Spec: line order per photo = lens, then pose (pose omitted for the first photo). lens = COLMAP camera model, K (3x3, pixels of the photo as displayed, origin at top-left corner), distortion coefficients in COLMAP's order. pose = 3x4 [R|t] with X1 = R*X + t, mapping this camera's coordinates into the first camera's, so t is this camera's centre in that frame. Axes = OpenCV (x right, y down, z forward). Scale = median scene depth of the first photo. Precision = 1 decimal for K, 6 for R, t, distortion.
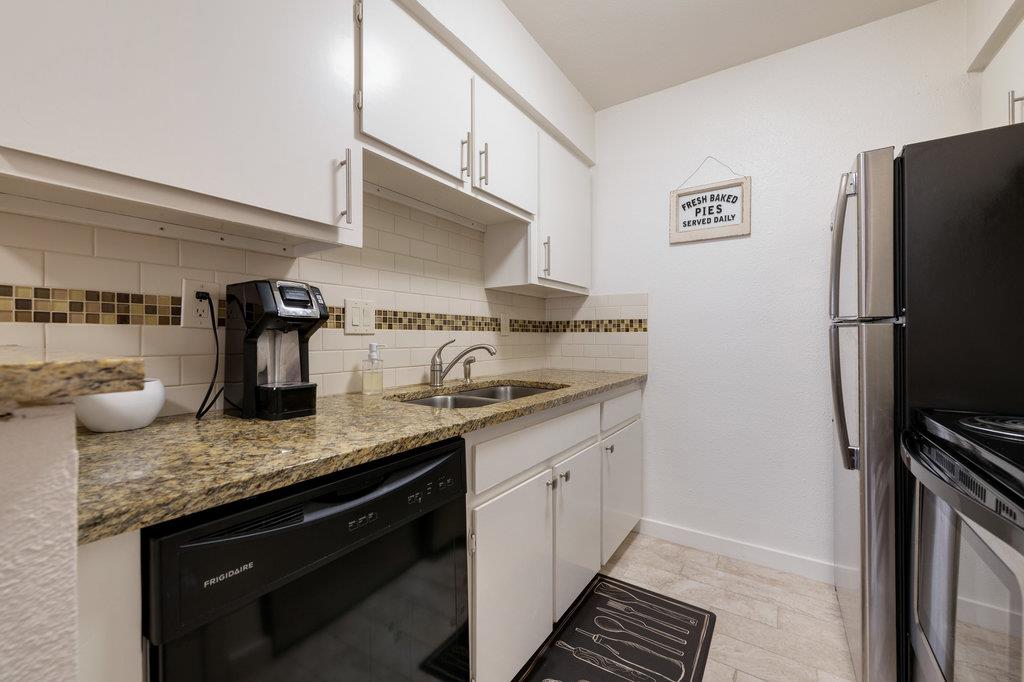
lens RADIAL K [[403.9, 0, 559.1], [0, 403.9, 340.9], [0, 0, 1]] dist [0.015808, 0.000022]
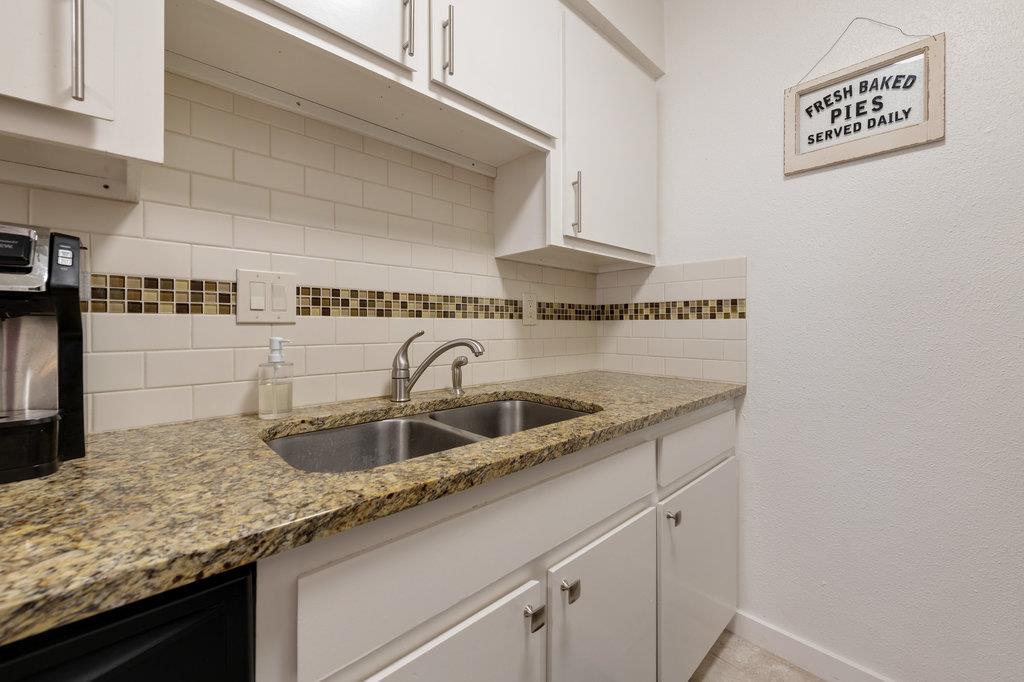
lens RADIAL K [[393.7, 0, 571.5], [0, 393.7, 327.4], [0, 0, 1]] dist [0.000071, -0.000172]
pose [[0.974809, -0.001254, -0.223039, 0.100603], [-0.000488, 0.999970, -0.007756, -0.004157], [0.223042, 0.007669, 0.974779, 0.380187]]
